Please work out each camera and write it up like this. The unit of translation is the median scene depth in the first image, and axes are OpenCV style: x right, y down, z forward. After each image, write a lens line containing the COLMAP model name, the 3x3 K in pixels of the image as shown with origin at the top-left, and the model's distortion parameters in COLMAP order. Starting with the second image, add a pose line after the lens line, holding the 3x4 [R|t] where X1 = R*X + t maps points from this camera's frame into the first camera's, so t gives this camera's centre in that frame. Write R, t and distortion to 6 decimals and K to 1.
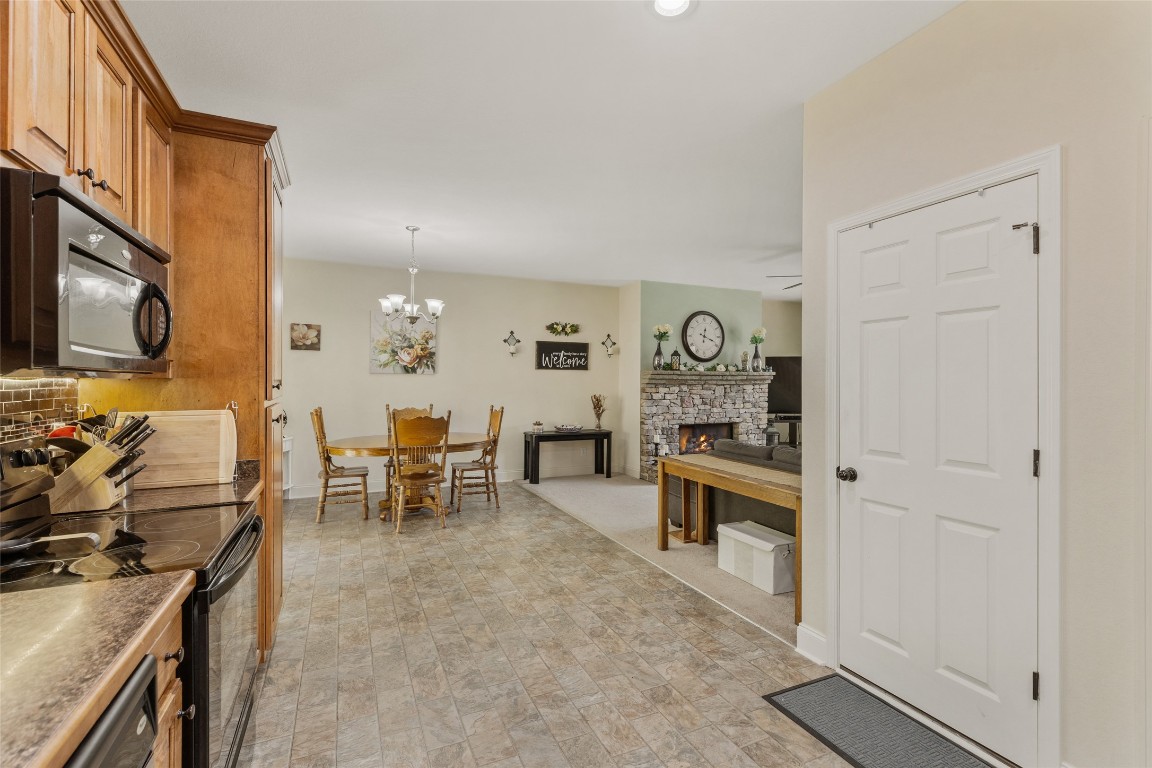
lens RADIAL K [[518.4, 0, 591.3], [0, 518.4, 382.8], [0, 0, 1]] dist [0.003681, -0.000156]
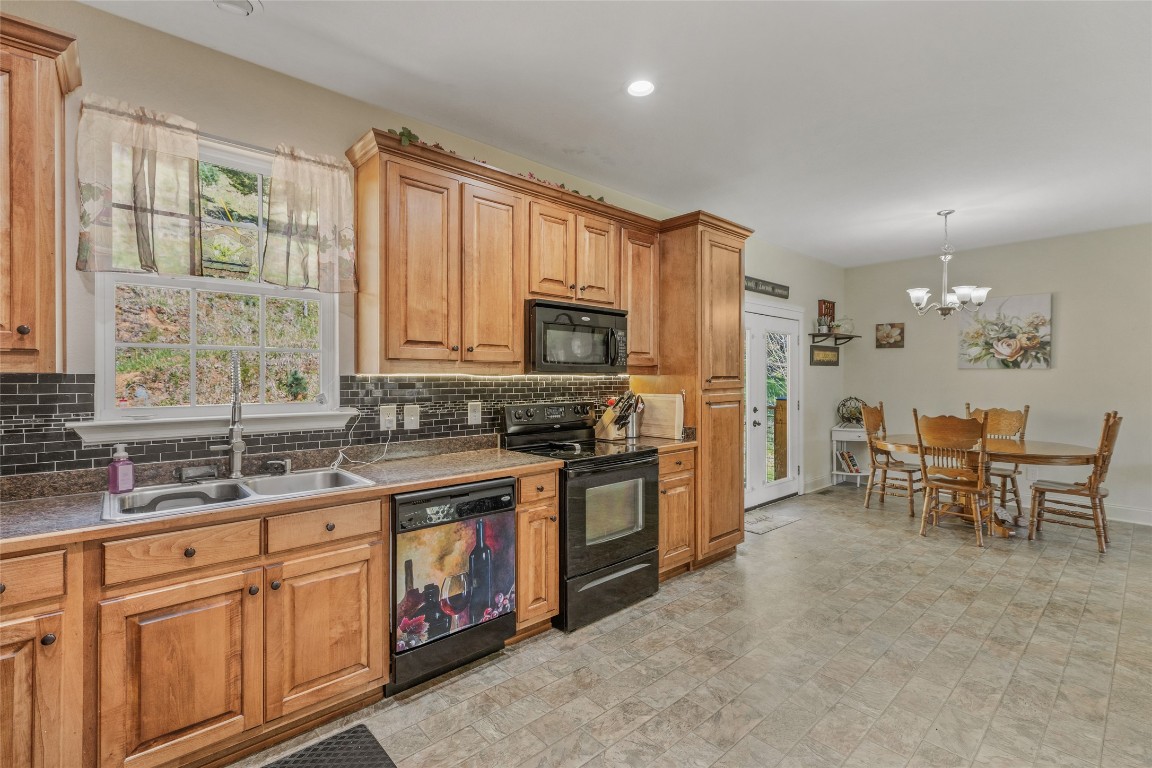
lens RADIAL K [[518.4, 0, 572.1], [0, 518.4, 377.0], [0, 0, 1]] dist [0.003681, -0.000156]
pose [[0.289594, -0.004397, -0.957139, 0.162223], [-0.002366, 0.999983, -0.005310, 0.001456], [0.957147, 0.003803, 0.289579, 0.044067]]
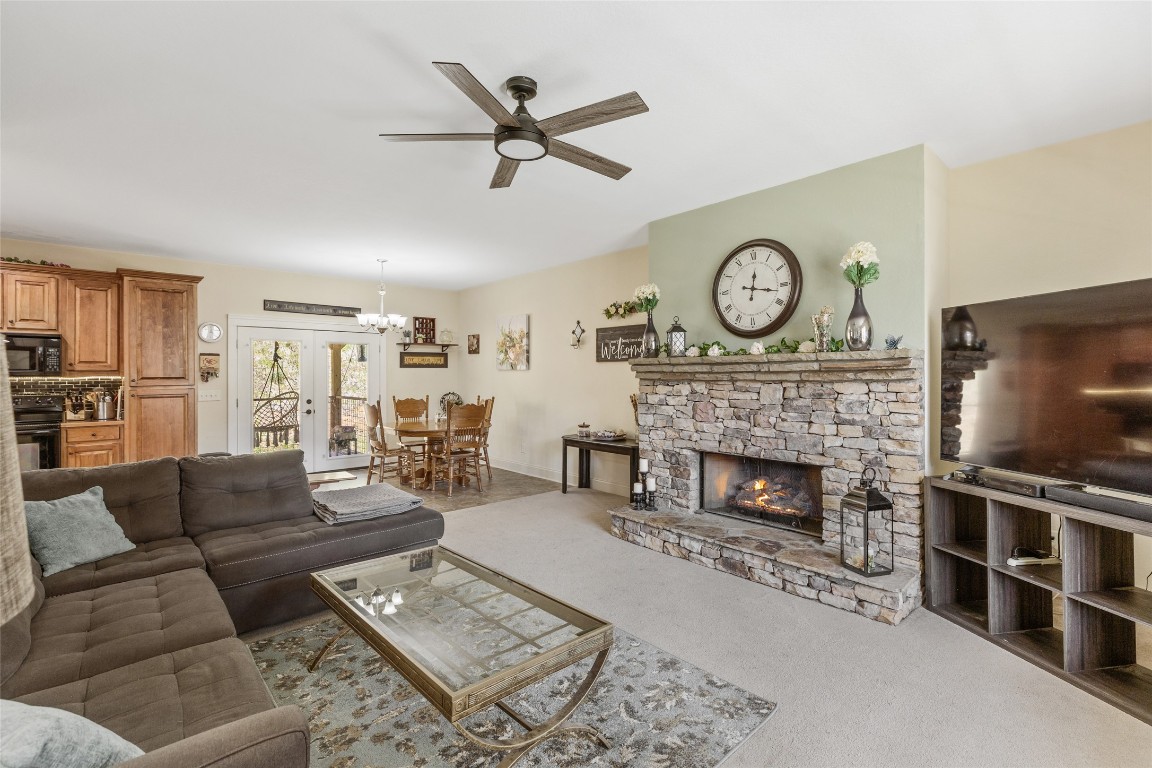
lens RADIAL K [[518.4, 0, 572.0], [0, 518.4, 377.7], [0, 0, 1]] dist [0.003681, -0.000156]
pose [[0.330275, -0.001236, -0.943884, 0.692421], [0.002349, 0.999997, -0.000488, -0.000329], [0.943882, -0.002056, 0.330277, 0.700631]]
